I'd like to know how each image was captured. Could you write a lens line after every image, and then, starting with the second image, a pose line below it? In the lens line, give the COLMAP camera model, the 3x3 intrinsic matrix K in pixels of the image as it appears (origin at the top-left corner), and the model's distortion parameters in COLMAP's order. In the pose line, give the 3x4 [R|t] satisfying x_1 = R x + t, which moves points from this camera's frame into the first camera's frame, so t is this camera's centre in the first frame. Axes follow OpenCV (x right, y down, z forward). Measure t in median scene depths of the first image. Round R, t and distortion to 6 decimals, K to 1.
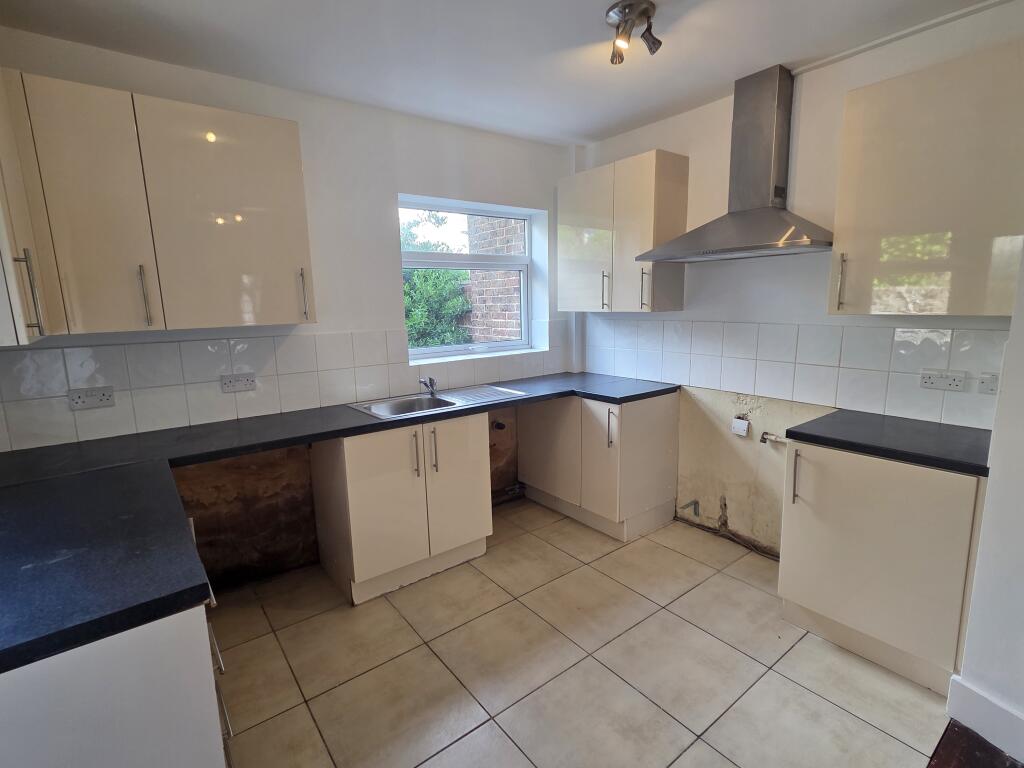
lens RADIAL K [[499.7, 0, 512.0], [0, 499.7, 384.0], [0, 0, 1]] dist [0.001201, 0.004722]
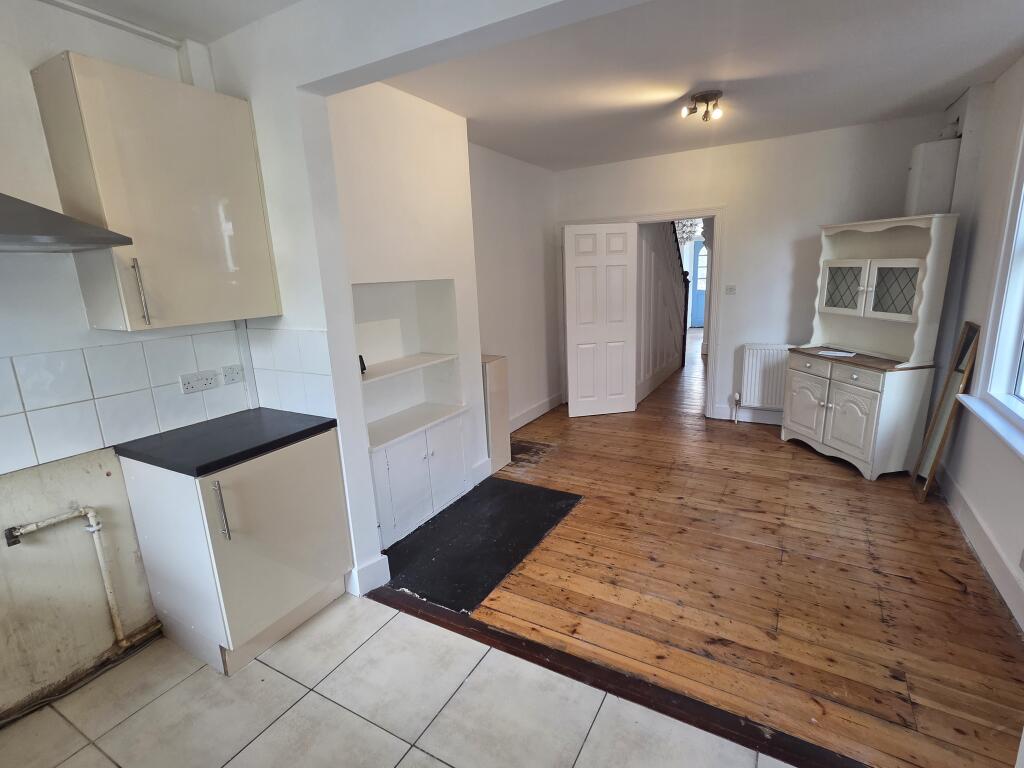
lens RADIAL K [[499.7, 0, 512.0], [0, 499.7, 384.0], [0, 0, 1]] dist [0.001201, 0.004722]
pose [[-0.384838, -0.167942, 0.907577, -0.453091], [0.207876, 0.942273, 0.262507, -0.175285], [-0.899270, 0.289686, -0.327711, 0.896731]]
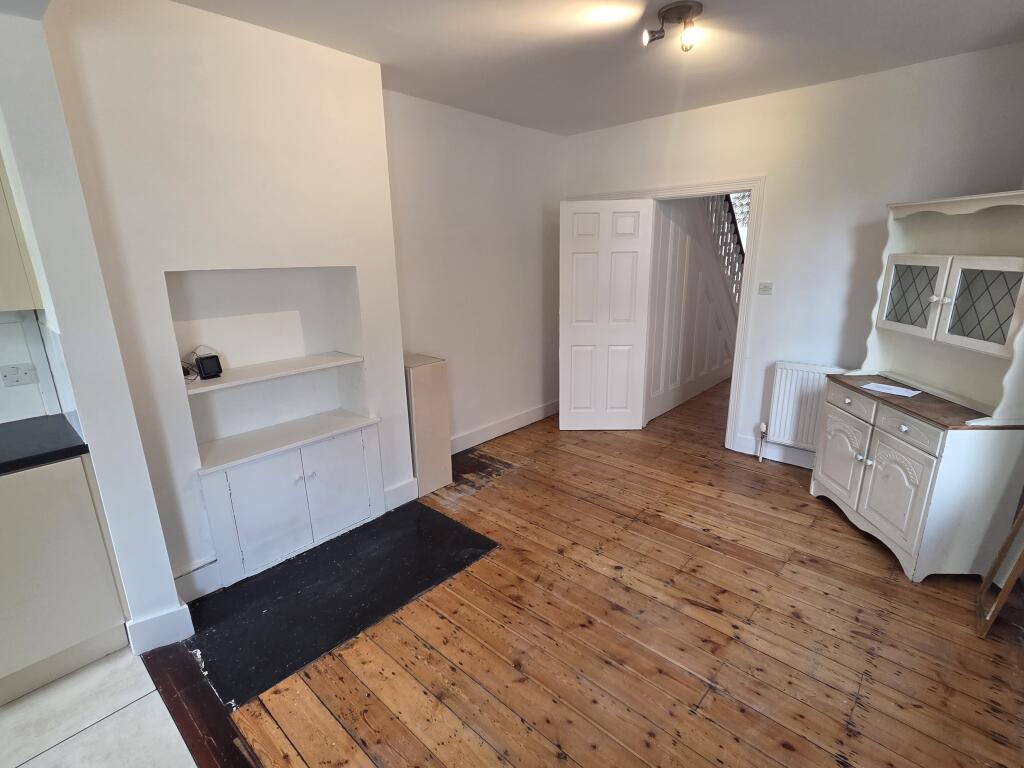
lens RADIAL K [[499.7, 0, 512.0], [0, 499.7, 384.0], [0, 0, 1]] dist [0.001201, 0.004722]
pose [[-0.184403, -0.229974, 0.955567, -0.236172], [0.188334, 0.945955, 0.264005, -0.068461], [-0.964638, 0.228649, -0.131125, 0.165334]]
